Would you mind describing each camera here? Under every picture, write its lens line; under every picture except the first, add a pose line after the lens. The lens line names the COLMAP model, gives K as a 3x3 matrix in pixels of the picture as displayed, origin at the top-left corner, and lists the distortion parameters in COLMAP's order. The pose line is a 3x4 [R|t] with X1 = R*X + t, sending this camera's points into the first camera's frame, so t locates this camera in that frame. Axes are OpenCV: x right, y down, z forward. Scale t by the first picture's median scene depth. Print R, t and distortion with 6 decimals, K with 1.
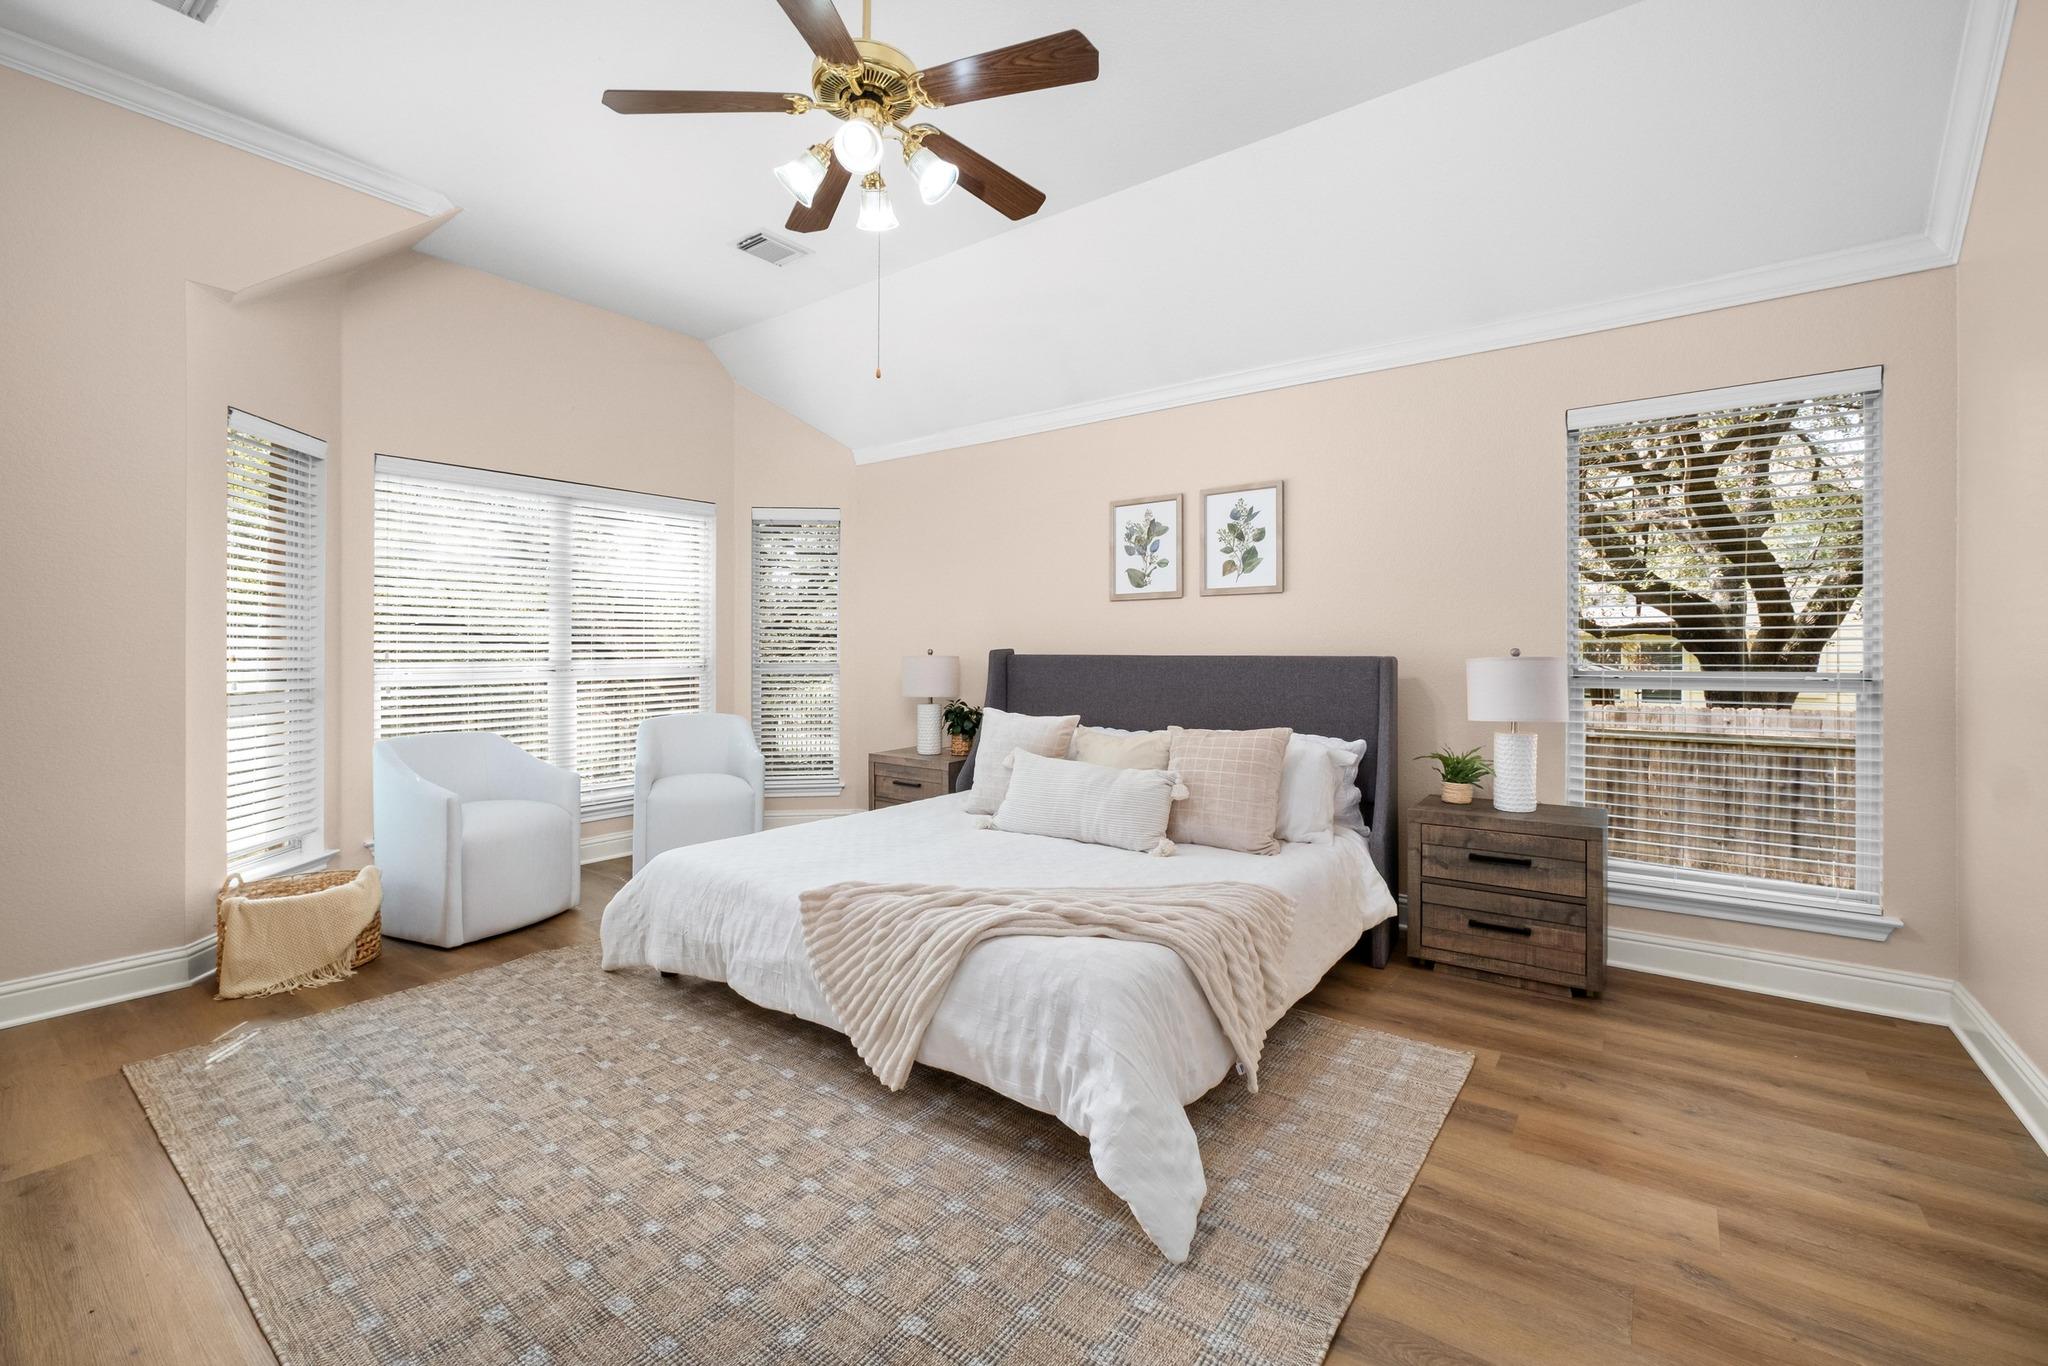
lens RADIAL K [[864.6, 0, 1021.2], [0, 864.6, 655.4], [0, 0, 1]] dist [-0.011777, 0.003142]
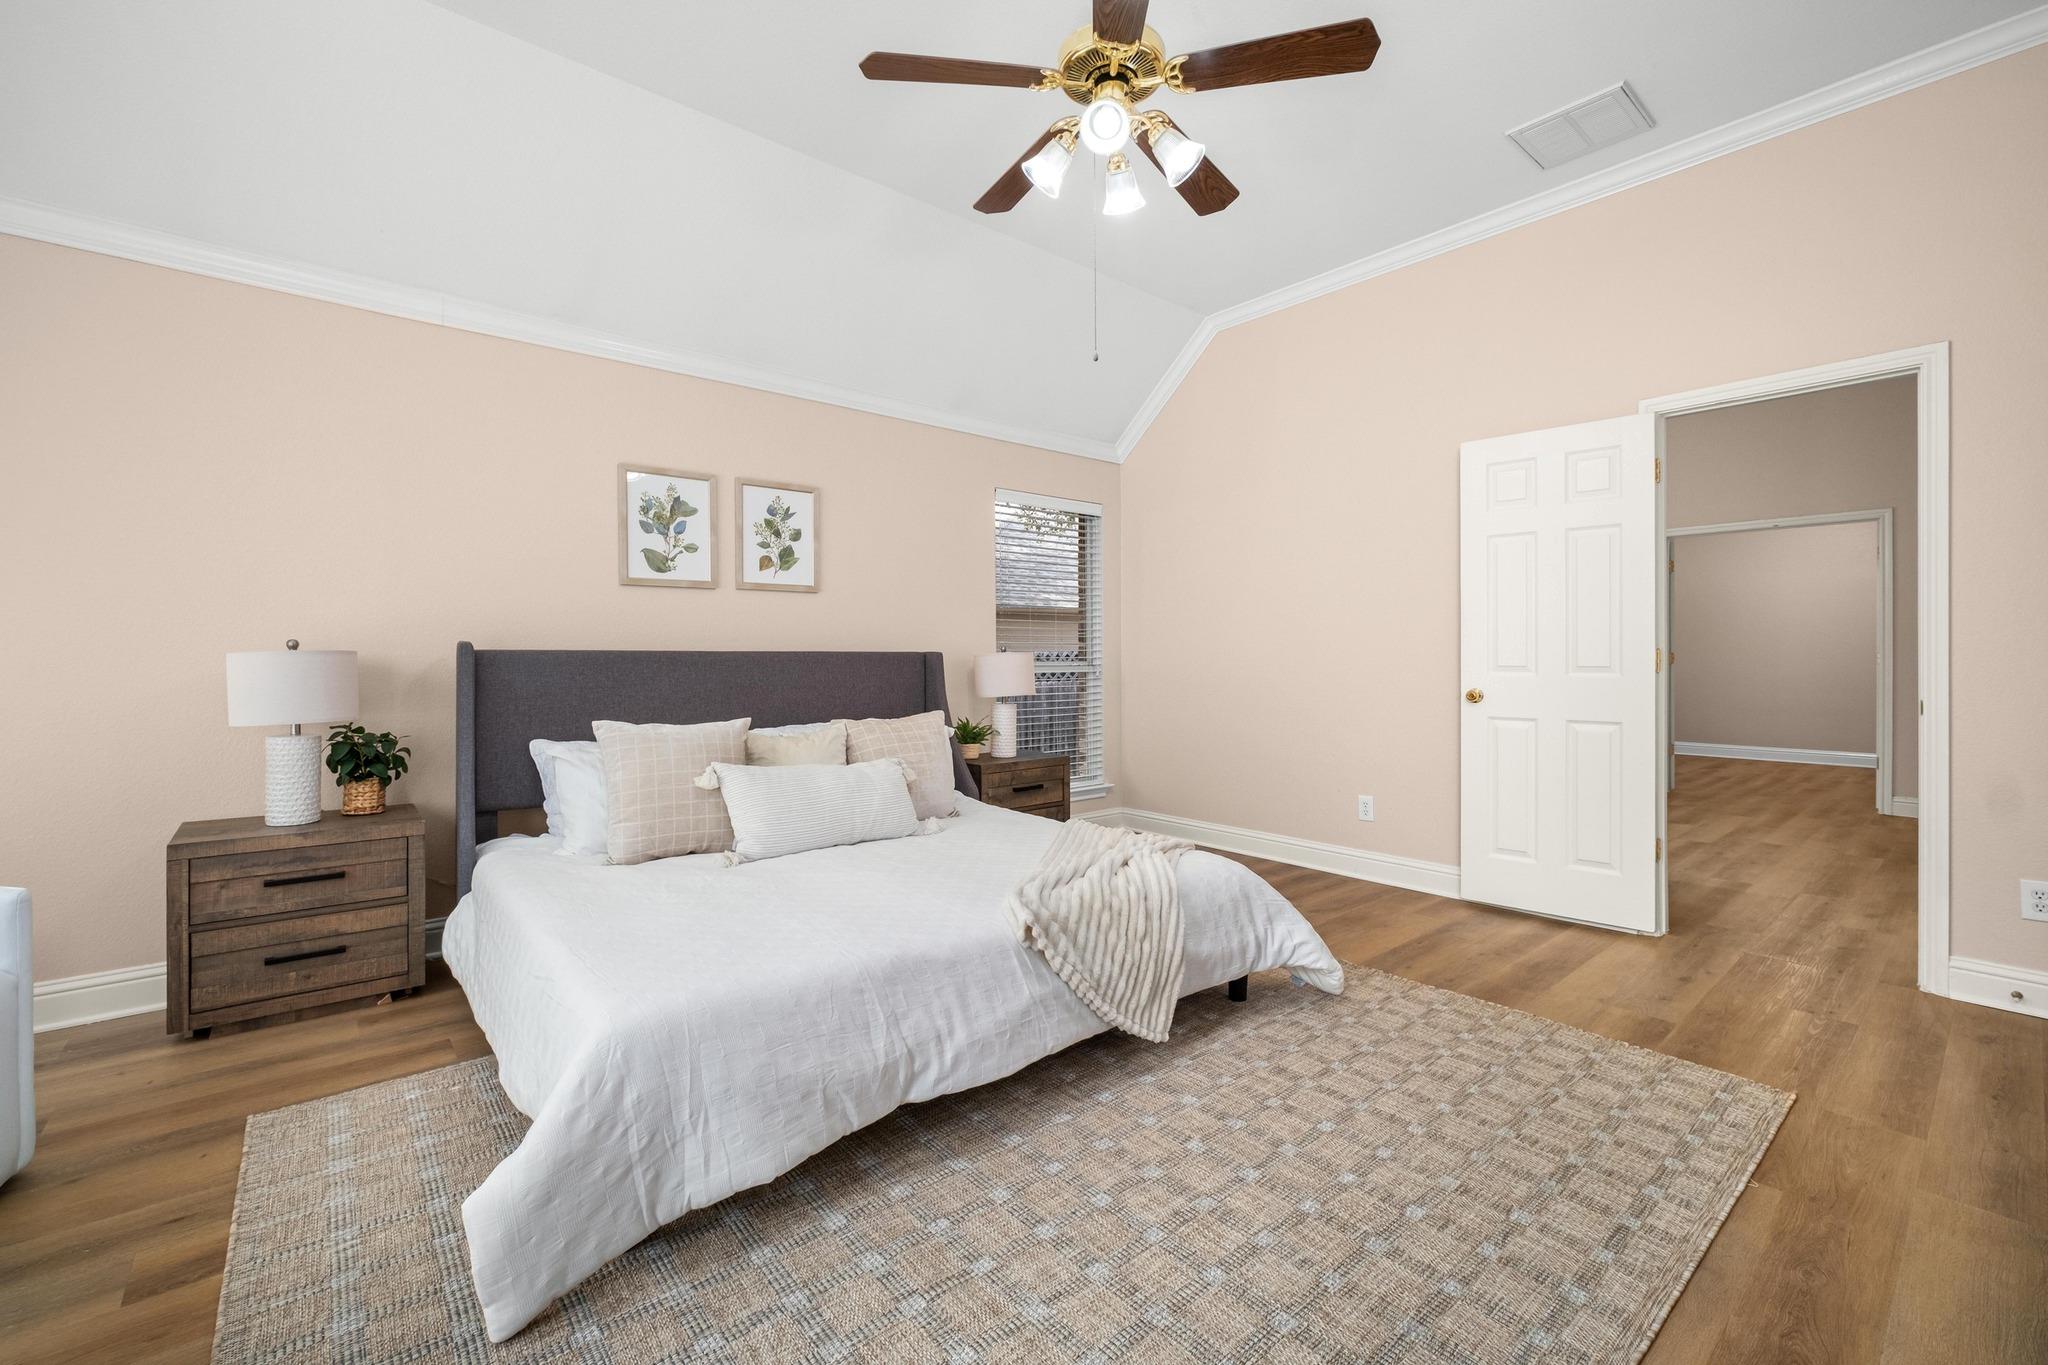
lens RADIAL K [[864.6, 0, 1027.3], [0, 864.6, 664.8], [0, 0, 1]] dist [-0.011777, 0.003142]
pose [[0.220611, -0.006034, 0.975343, -0.675023], [0.008083, 0.999958, 0.004358, 0.013358], [-0.975328, 0.006922, 0.220651, 0.502770]]
